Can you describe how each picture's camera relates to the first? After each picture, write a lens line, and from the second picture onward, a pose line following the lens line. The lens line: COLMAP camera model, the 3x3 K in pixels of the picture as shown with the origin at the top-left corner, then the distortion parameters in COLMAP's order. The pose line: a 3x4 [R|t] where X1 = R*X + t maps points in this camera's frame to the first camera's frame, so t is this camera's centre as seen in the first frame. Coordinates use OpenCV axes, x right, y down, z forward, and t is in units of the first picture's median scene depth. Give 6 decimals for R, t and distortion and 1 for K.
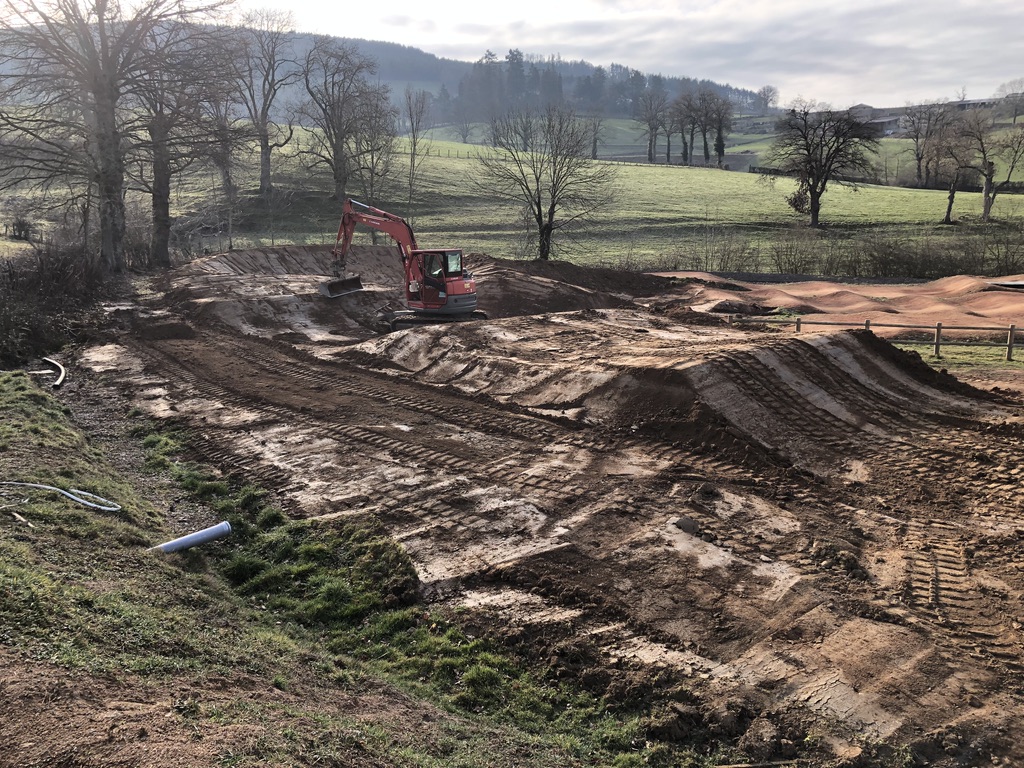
lens RADIAL K [[816.5, 0, 504.2], [0, 816.5, 382.6], [0, 0, 1]] dist [0.031083, -0.050047]
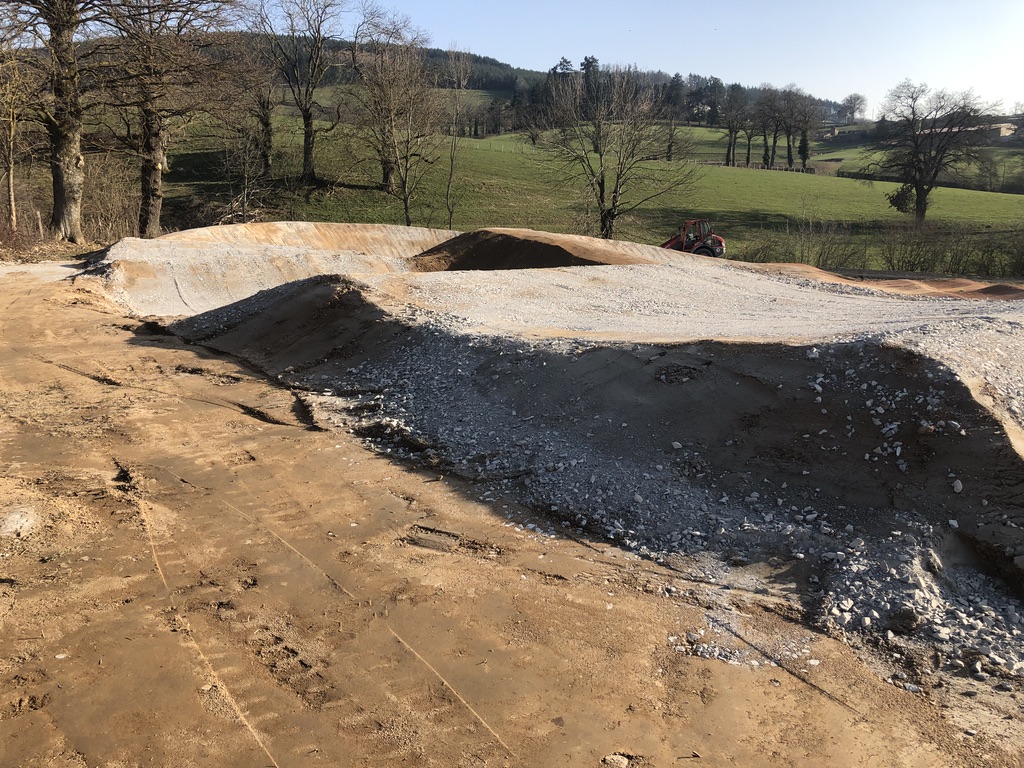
lens RADIAL K [[825.4, 0, 512.0], [0, 825.4, 376.7], [0, 0, 1]] dist [0.028701, -0.053172]
pose [[0.997017, 0.030175, -0.071045, 0.005038], [-0.031725, 0.999280, -0.020797, 0.000493], [0.070367, 0.022988, 0.997256, 0.043205]]
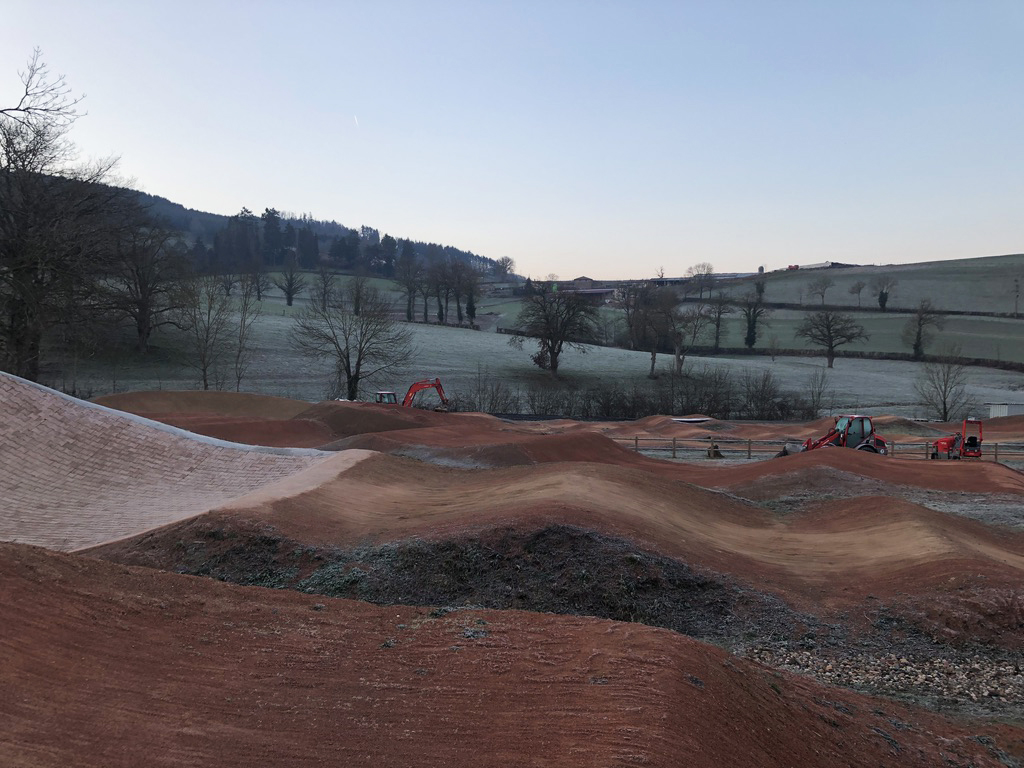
lens RADIAL K [[816.5, 0, 504.2], [0, 816.5, 382.6], [0, 0, 1]] dist [0.031083, -0.050047]
pose [[0.955312, 0.009888, 0.295434, -0.029217], [0.043587, 0.983803, -0.173872, 0.012454], [-0.292368, 0.178979, 0.939408, -0.066876]]
